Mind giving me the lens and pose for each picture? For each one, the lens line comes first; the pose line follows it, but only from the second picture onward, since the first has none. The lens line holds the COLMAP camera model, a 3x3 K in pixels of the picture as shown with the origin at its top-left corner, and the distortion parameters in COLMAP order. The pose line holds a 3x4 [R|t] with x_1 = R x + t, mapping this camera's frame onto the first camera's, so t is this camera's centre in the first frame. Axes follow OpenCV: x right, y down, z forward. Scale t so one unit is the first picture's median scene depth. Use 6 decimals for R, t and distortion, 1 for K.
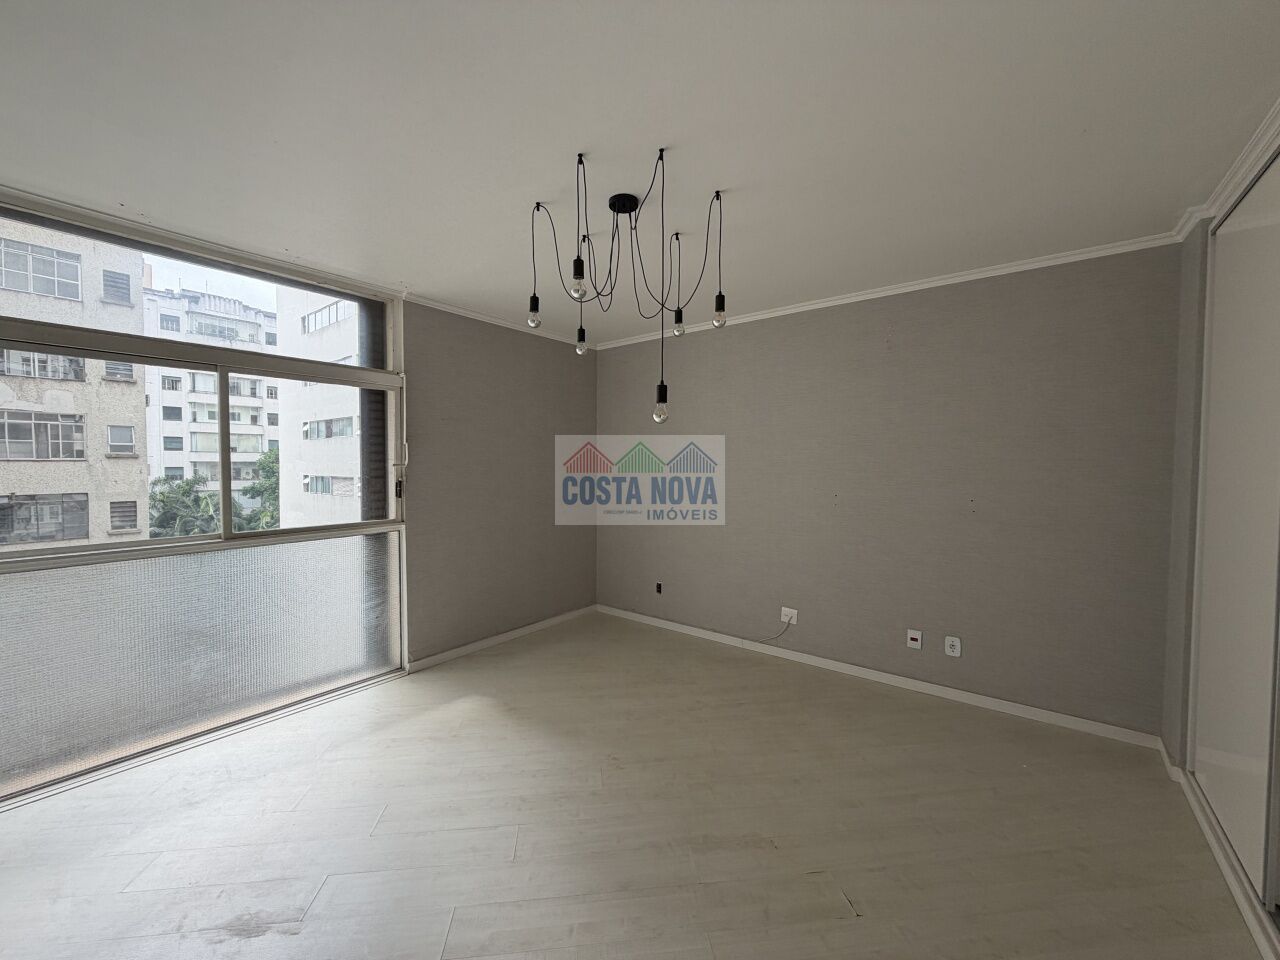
lens RADIAL K [[507.8, 0, 639.3], [0, 507.8, 479.4], [0, 0, 1]] dist [0.000473, -0.000157]
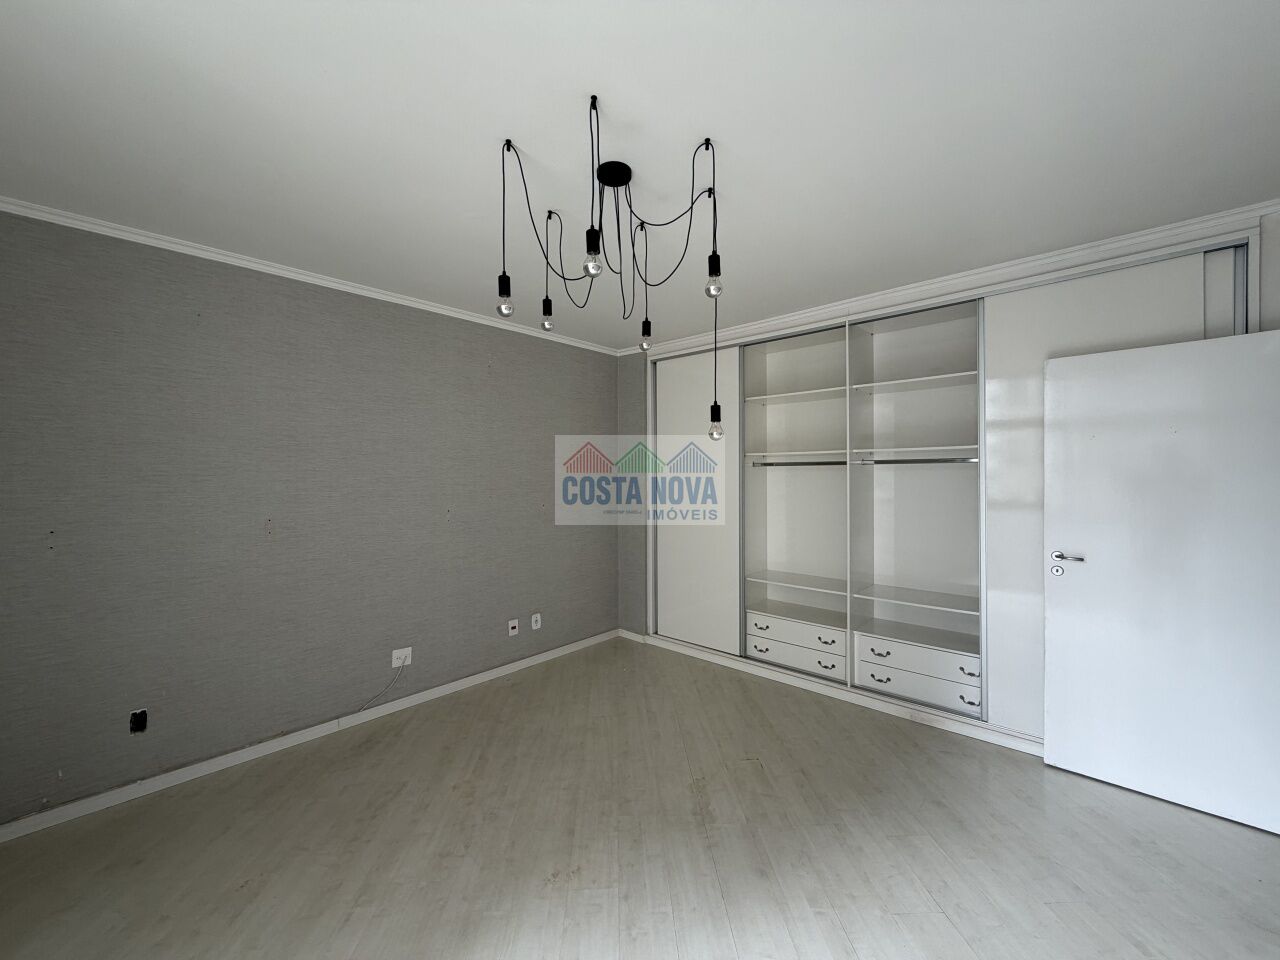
lens RADIAL K [[507.8, 0, 634.4], [0, 507.8, 478.8], [0, 0, 1]] dist [0.000473, -0.000157]
pose [[0.087273, -0.010820, 0.996126, -0.591325], [0.037340, 0.999274, 0.007583, -0.025203], [-0.995484, 0.036533, 0.087614, 0.608105]]
